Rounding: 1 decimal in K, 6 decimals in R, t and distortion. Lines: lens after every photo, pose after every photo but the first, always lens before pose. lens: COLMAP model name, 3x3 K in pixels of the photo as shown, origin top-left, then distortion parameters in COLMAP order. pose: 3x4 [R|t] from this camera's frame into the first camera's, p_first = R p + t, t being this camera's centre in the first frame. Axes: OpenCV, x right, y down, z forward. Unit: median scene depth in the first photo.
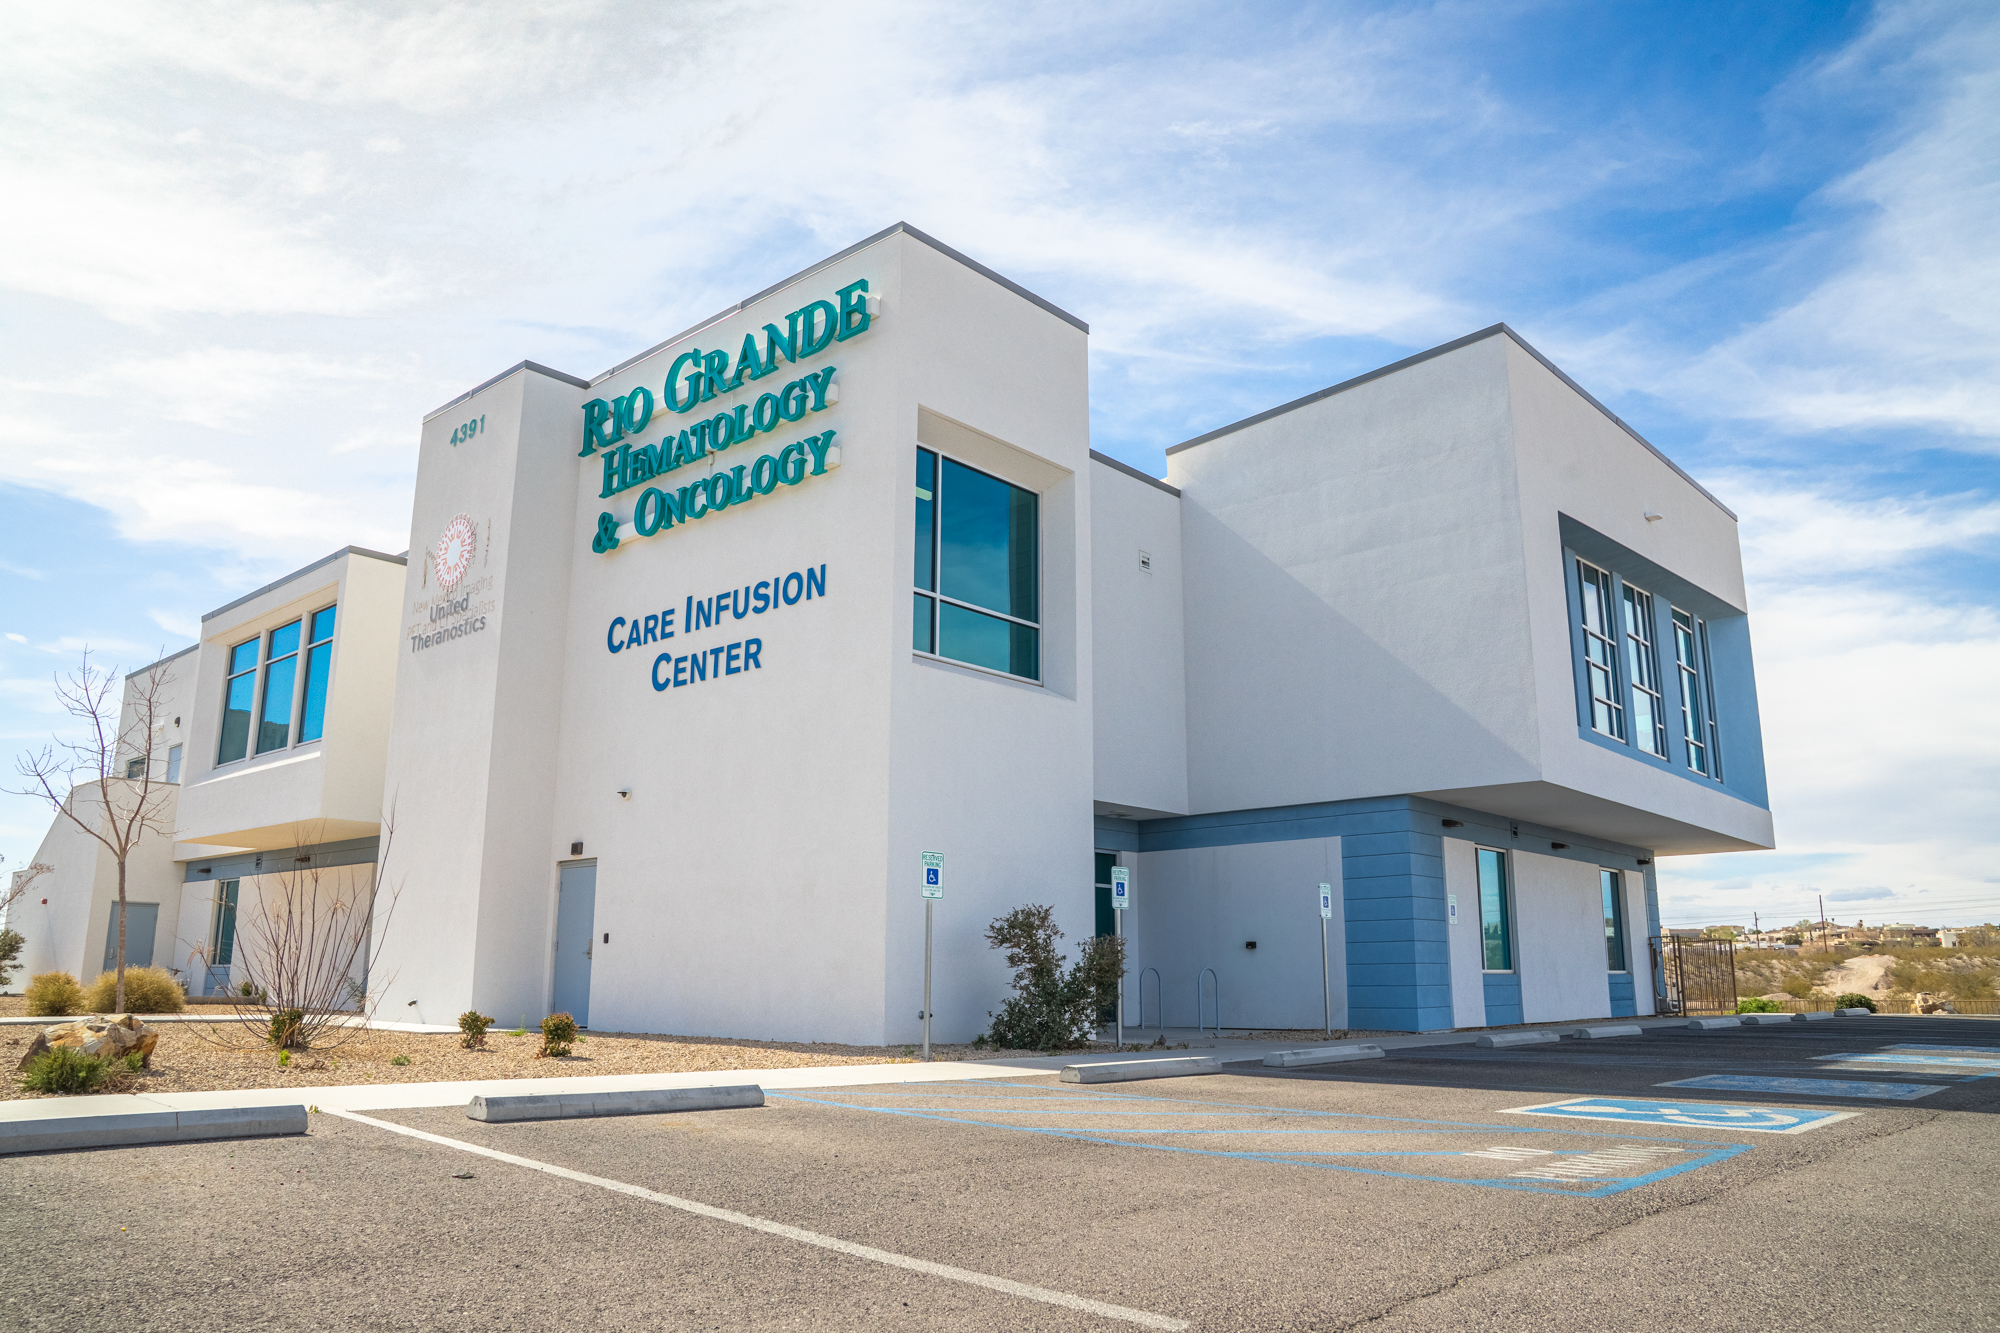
lens RADIAL K [[1383.6, 0, 1000.0], [0, 1383.6, 666.5], [0, 0, 1]] dist [-0.123924, 0.085691]
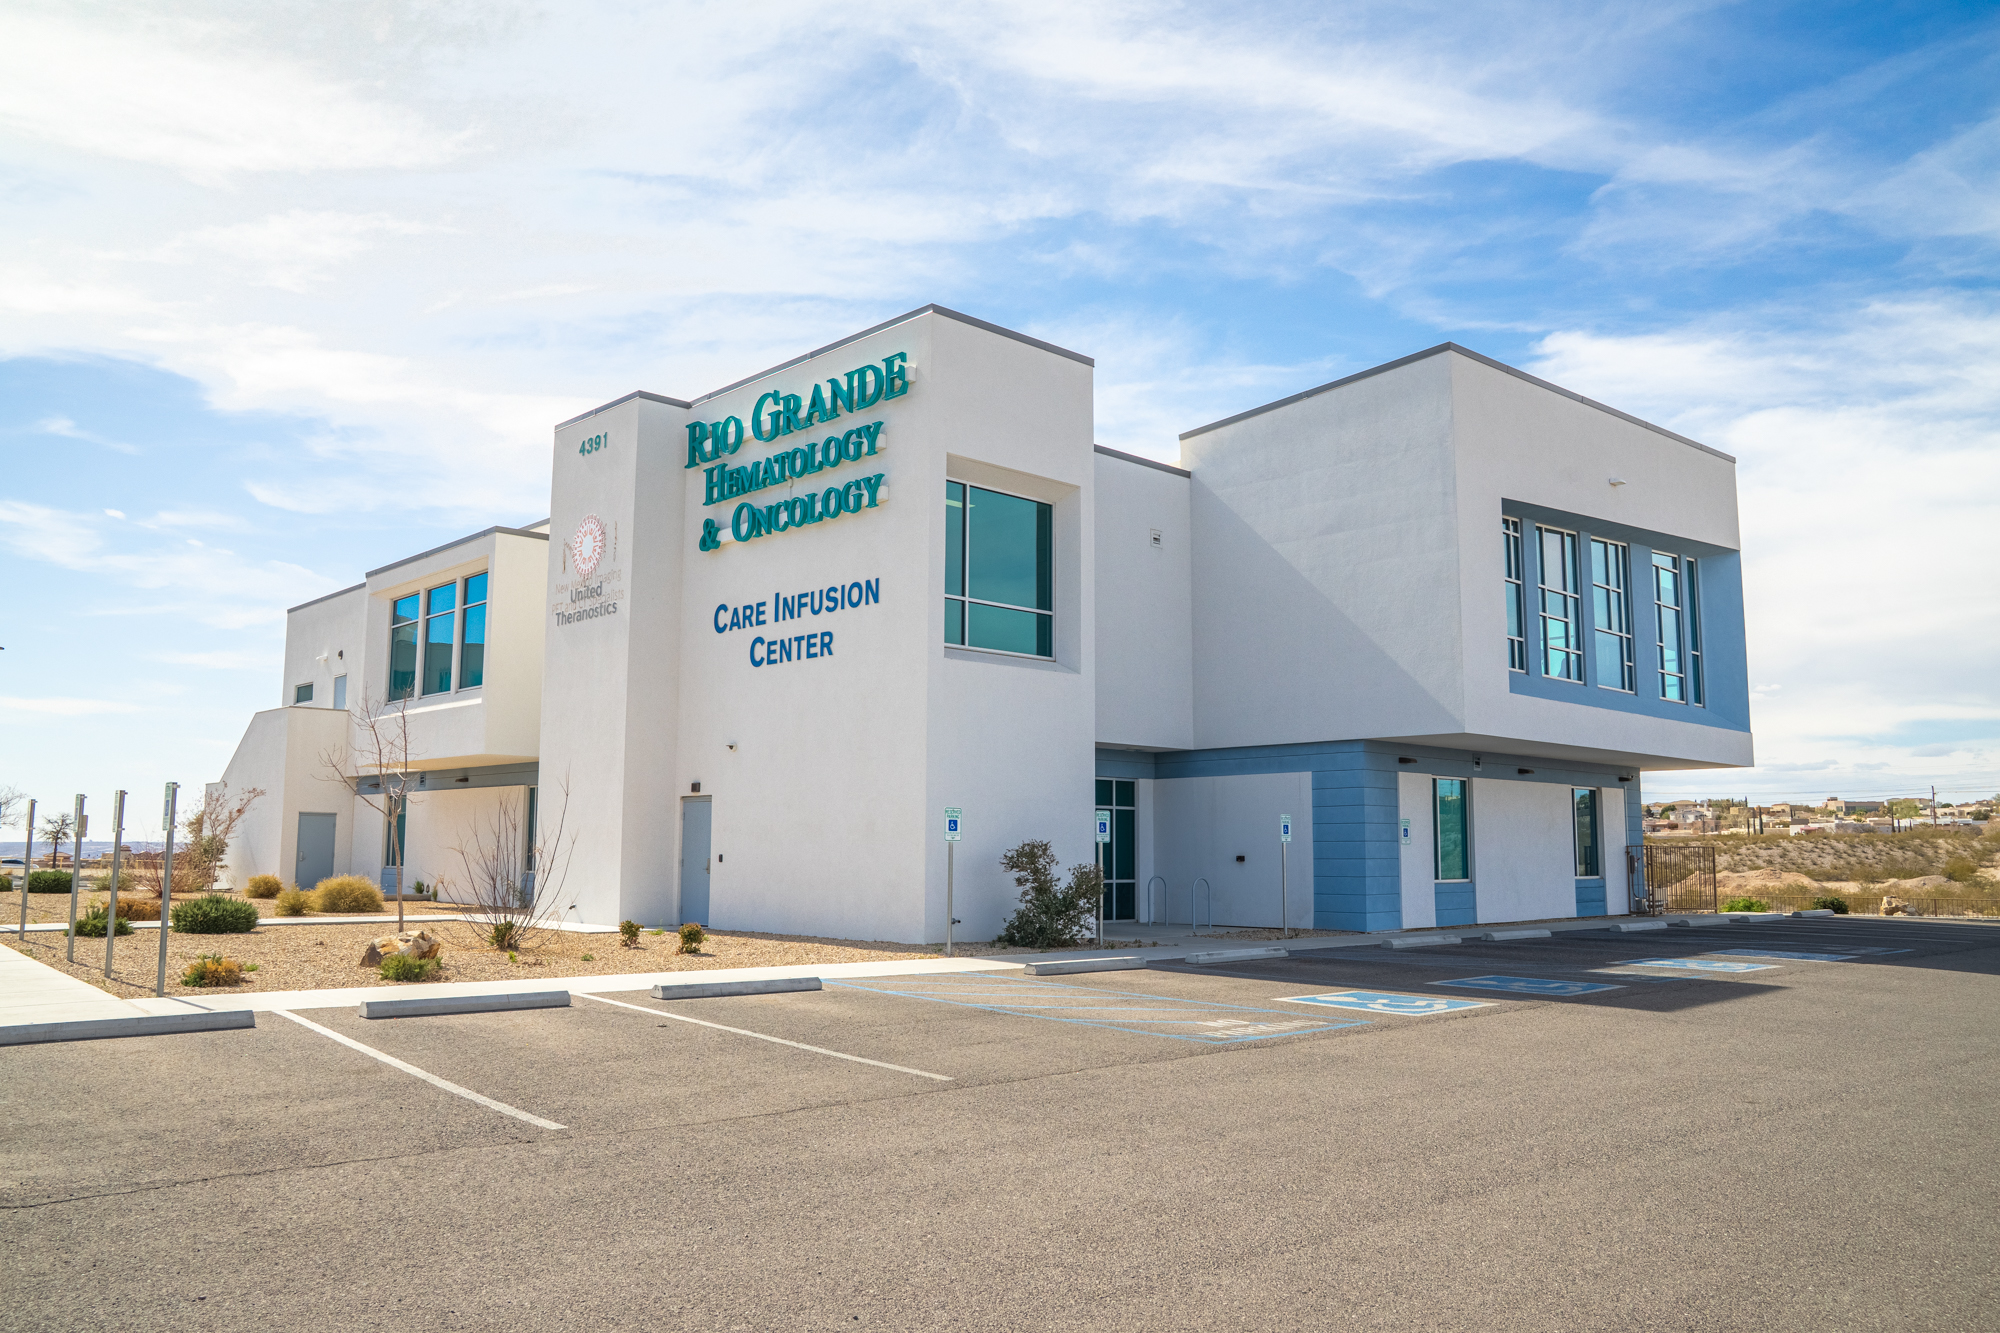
lens RADIAL K [[1458.7, 0, 1000.0], [0, 1458.7, 666.5], [0, 0, 1]] dist [-0.099425, 0.065315]
pose [[0.996585, -0.008799, -0.082101, 0.088207], [0.016804, 0.995110, 0.097329, -0.109347], [0.080843, -0.098376, 0.991860, -0.320353]]
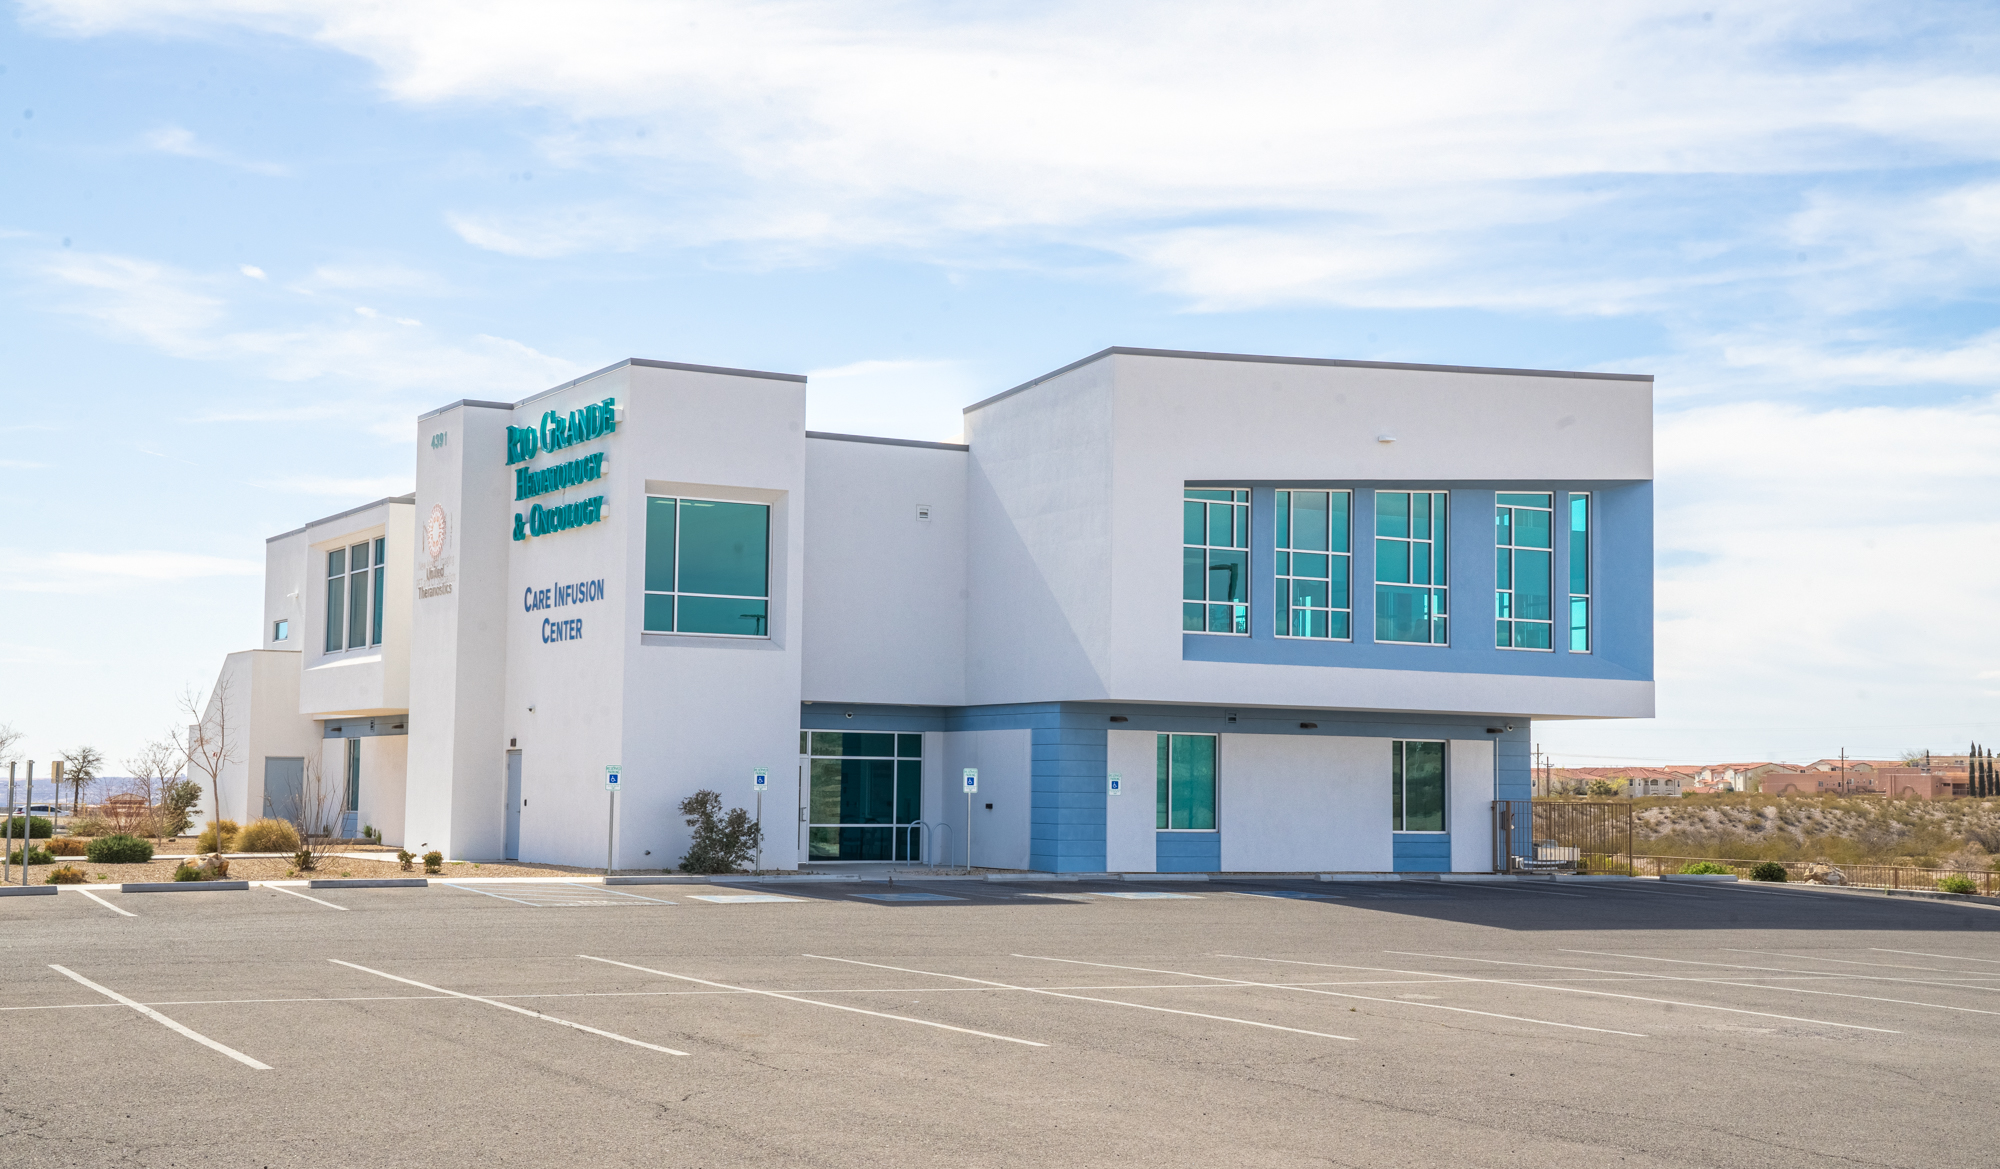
lens RADIAL K [[2473.6, 0, 1000.0], [0, 2473.6, 584.5], [0, 0, 1]] dist [0.119706, 0.002296]
pose [[0.945043, -0.017757, -0.326463, 1.124222], [0.063460, 0.989496, 0.129883, -0.370426], [0.320727, -0.143463, 0.936244, -1.403533]]
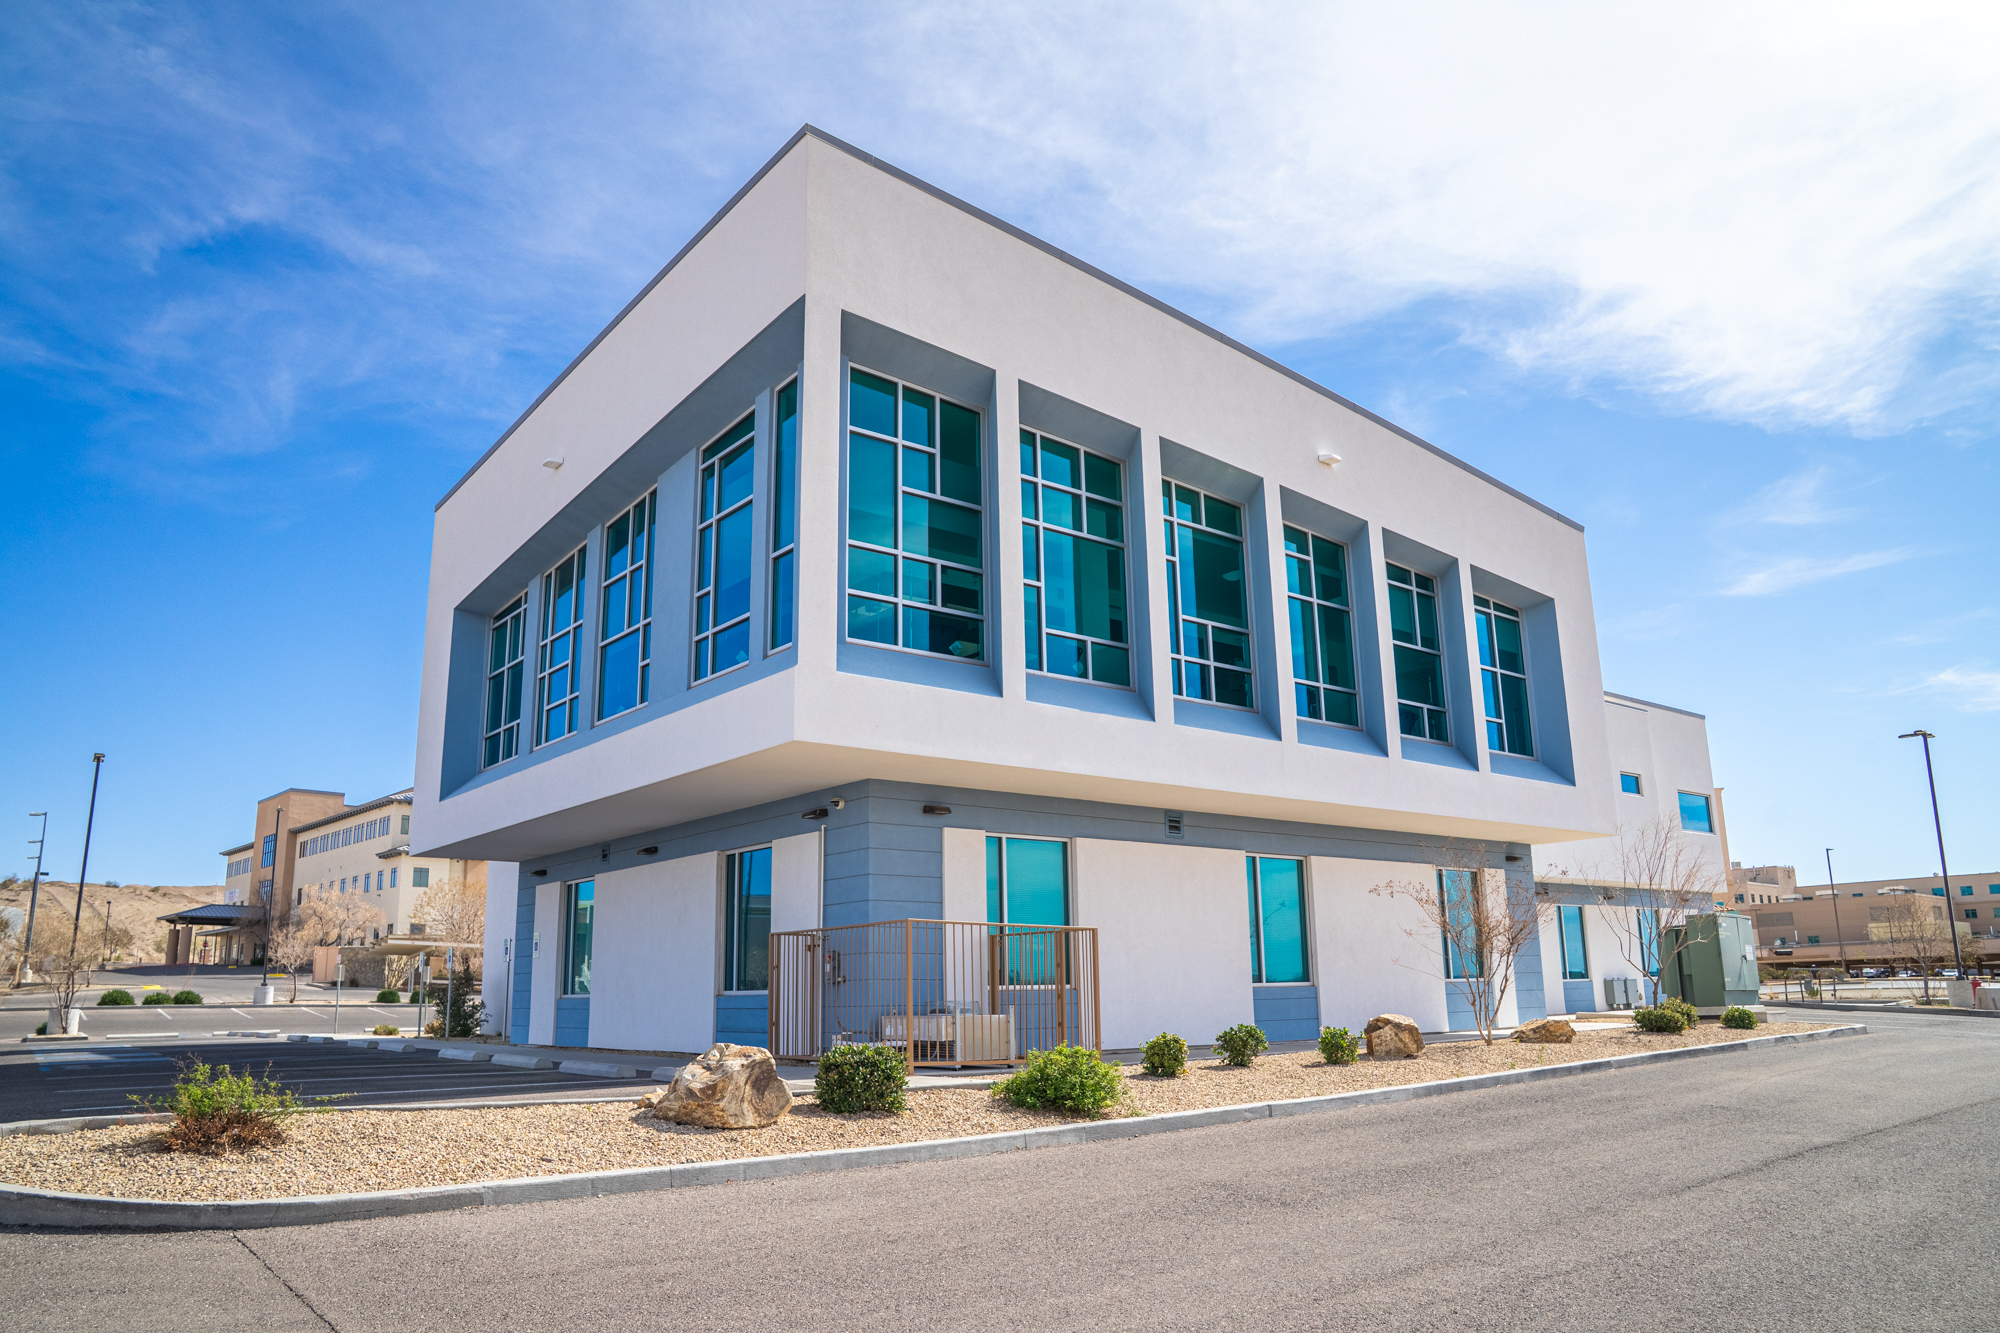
lens RADIAL K [[1397.4, 0, 995.7], [0, 1397.4, 690.4], [0, 0, 1]] dist [-0.128936, 0.084998]
pose [[-0.173938, -0.218402, -0.960232, 1.634565], [0.233987, 0.938004, -0.255731, 0.412227], [0.956554, -0.269163, -0.112052, 1.751306]]
